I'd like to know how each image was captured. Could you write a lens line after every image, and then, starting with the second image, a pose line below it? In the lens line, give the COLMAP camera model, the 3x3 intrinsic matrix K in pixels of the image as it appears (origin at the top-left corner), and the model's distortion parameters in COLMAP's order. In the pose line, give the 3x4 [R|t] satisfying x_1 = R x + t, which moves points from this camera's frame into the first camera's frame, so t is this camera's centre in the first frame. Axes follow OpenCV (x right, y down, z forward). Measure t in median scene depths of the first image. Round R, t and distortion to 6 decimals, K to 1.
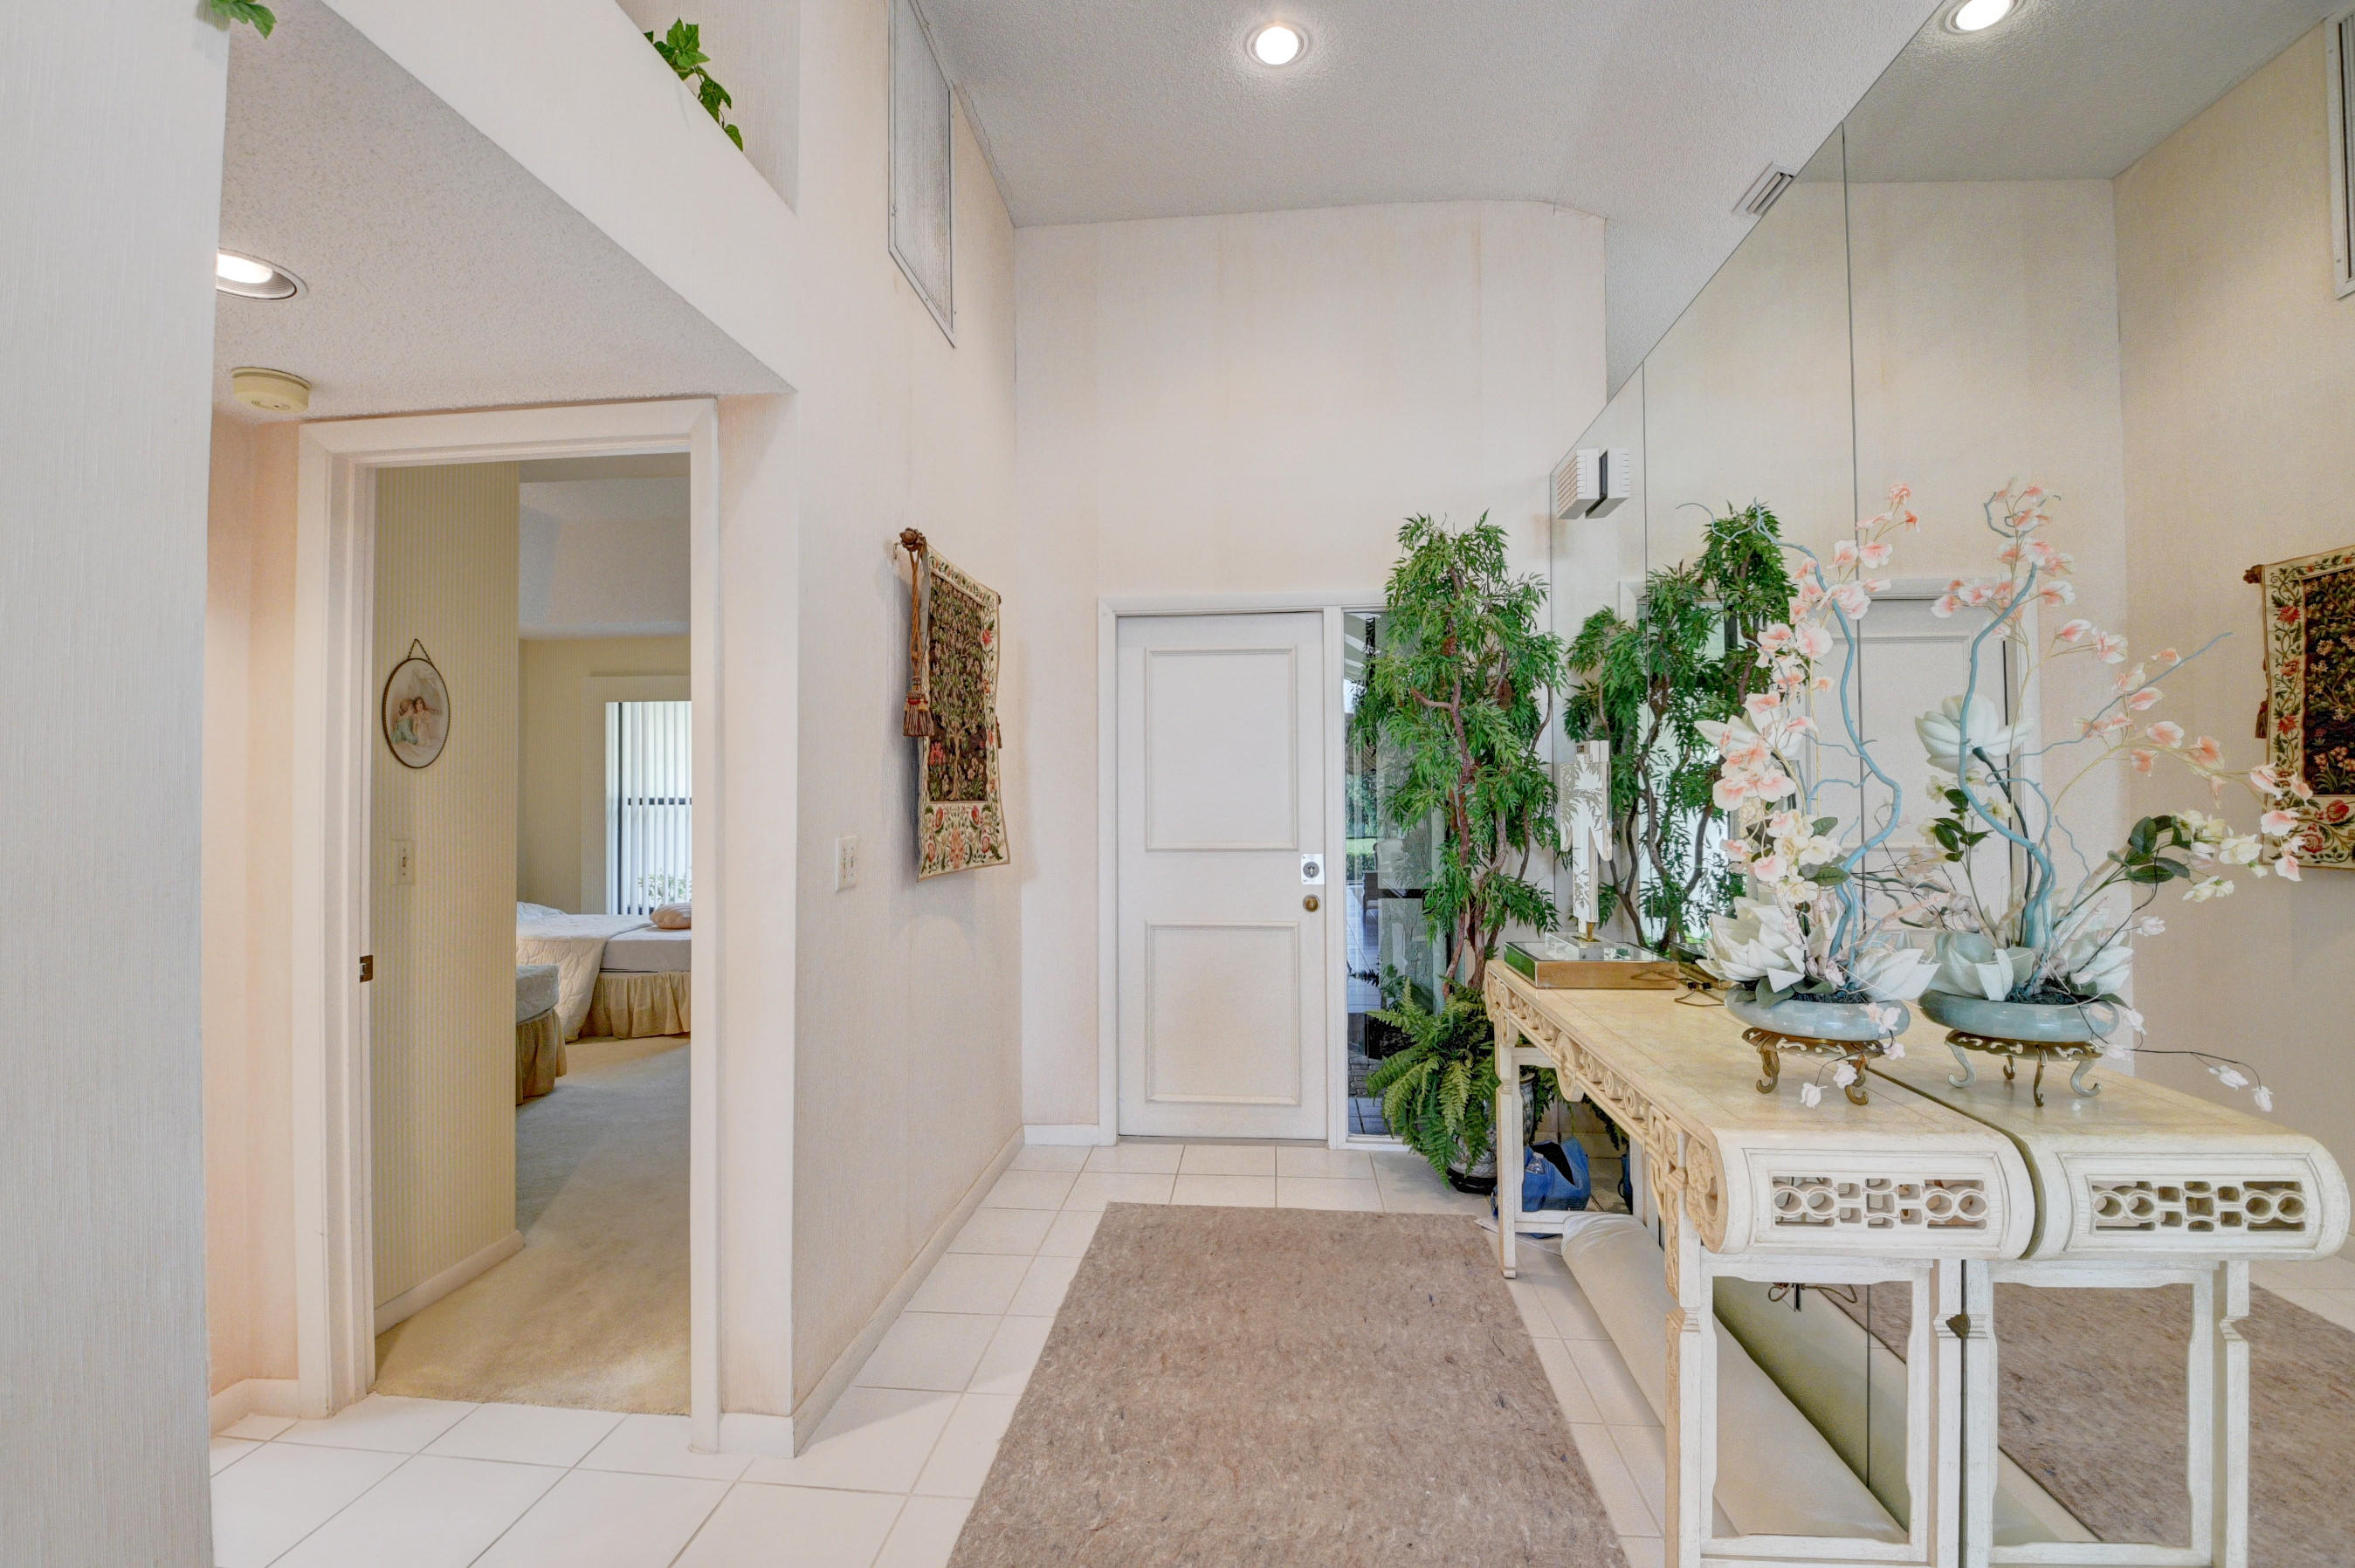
lens RADIAL K [[1045.8, 0, 1166.2], [0, 1045.8, 777.4], [0, 0, 1]] dist [0.001704, -0.016889]
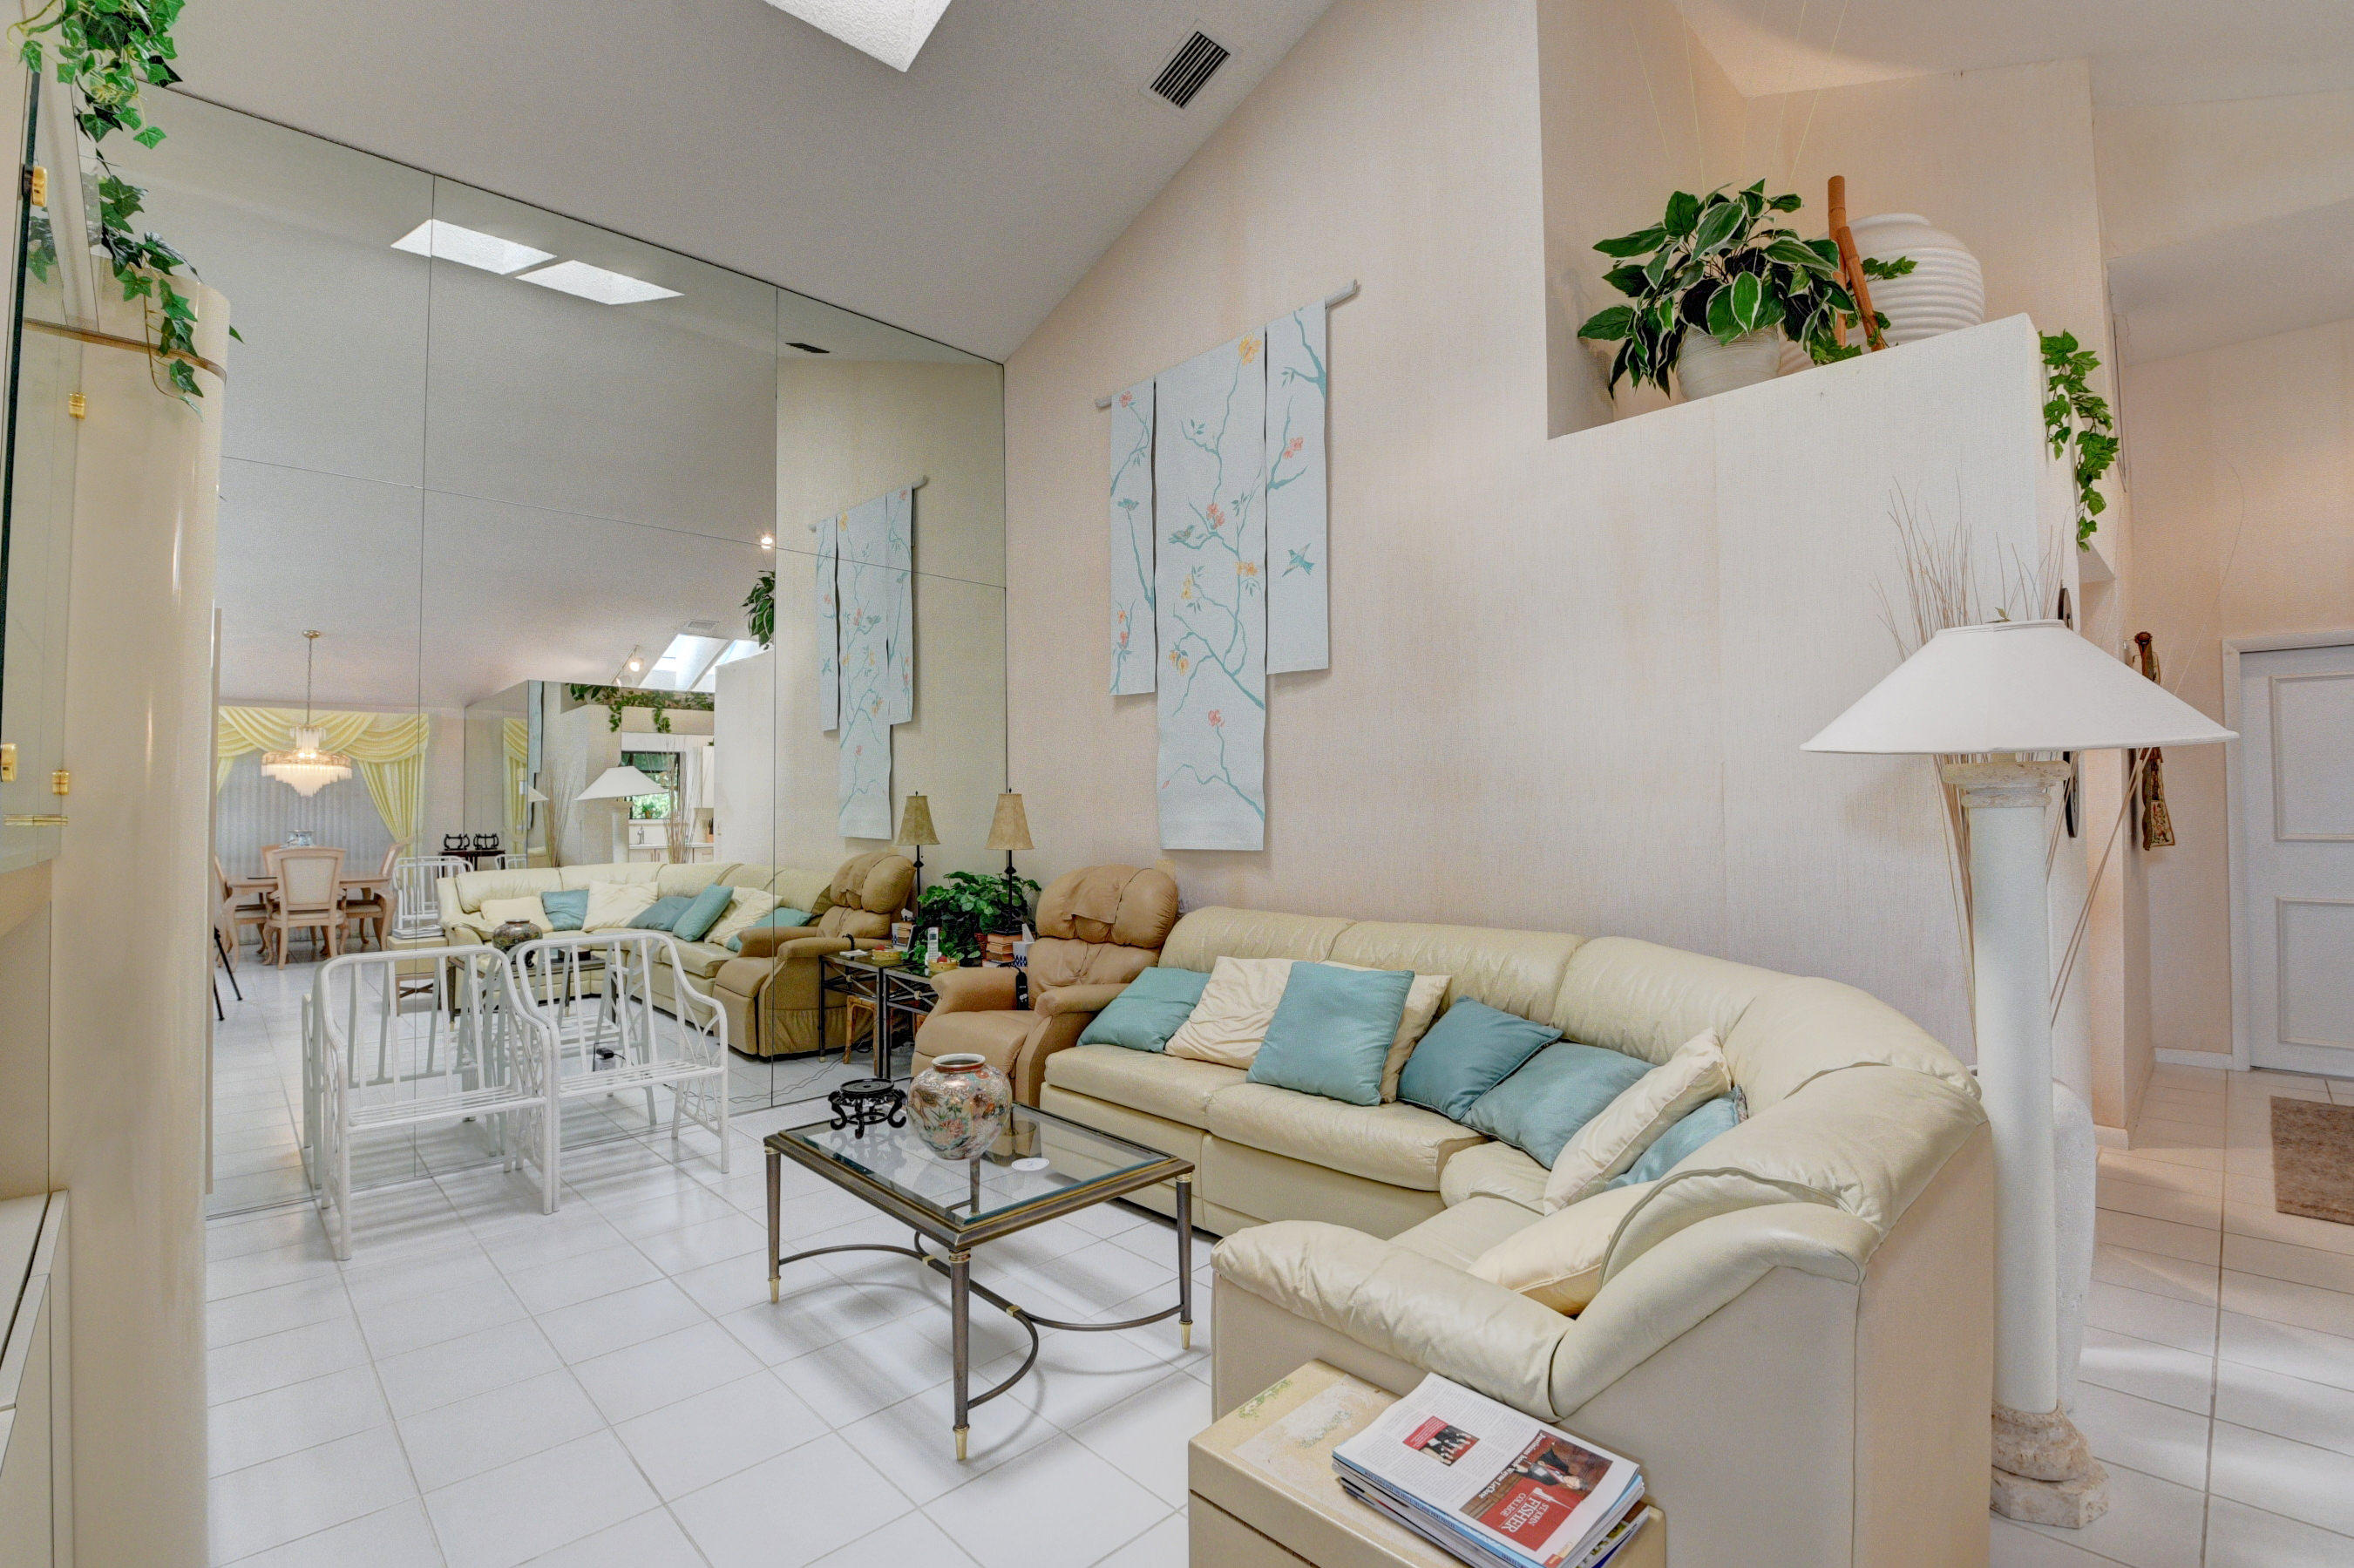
lens RADIAL K [[1045.5, 0, 1165.7], [0, 1045.5, 777.4], [0, 0, 1]] dist [0.001704, -0.016889]
pose [[0.765797, -0.014767, -0.642913, -0.275127], [0.013305, 0.999886, -0.007117, -0.015031], [0.642945, -0.003104, 0.765906, -0.860358]]
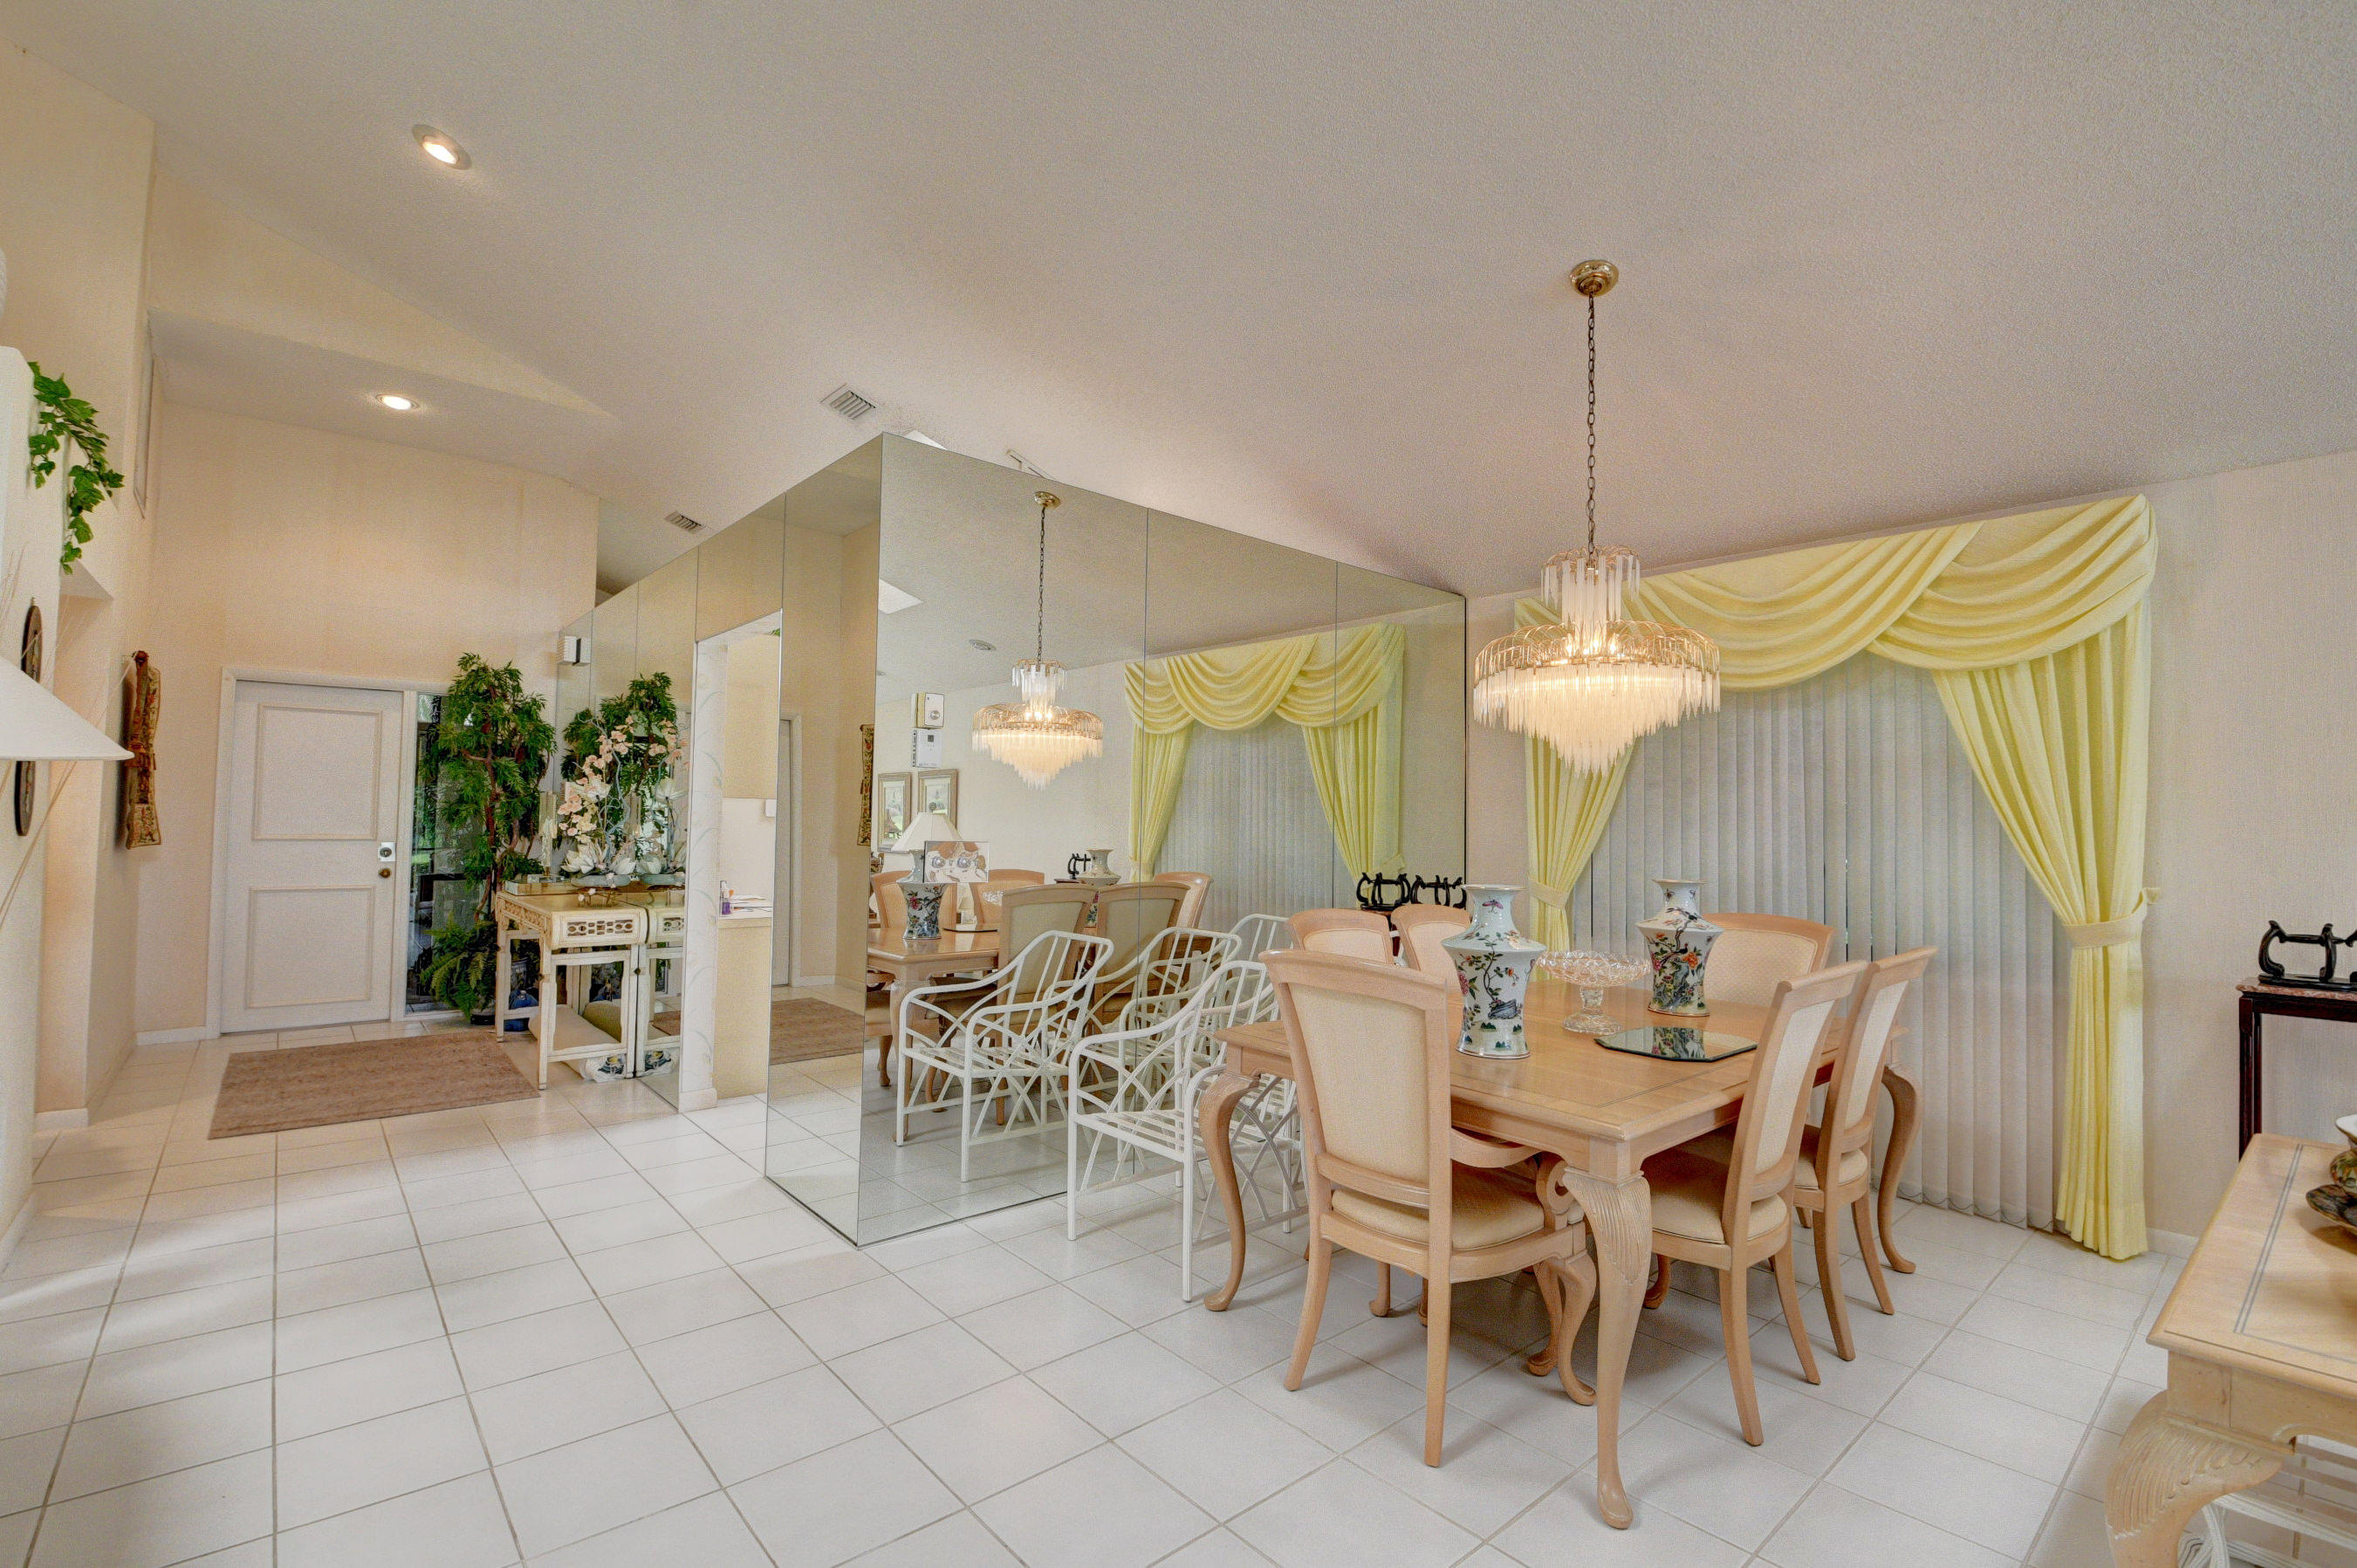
lens RADIAL K [[1046.7, 0, 1167.2], [0, 1046.7, 777.4], [0, 0, 1]] dist [0.001704, -0.016889]
pose [[0.689808, 0.045213, 0.722579, -0.214456], [-0.033618, 0.998972, -0.030413, -0.020024], [-0.723211, -0.003313, 0.690619, -1.070516]]
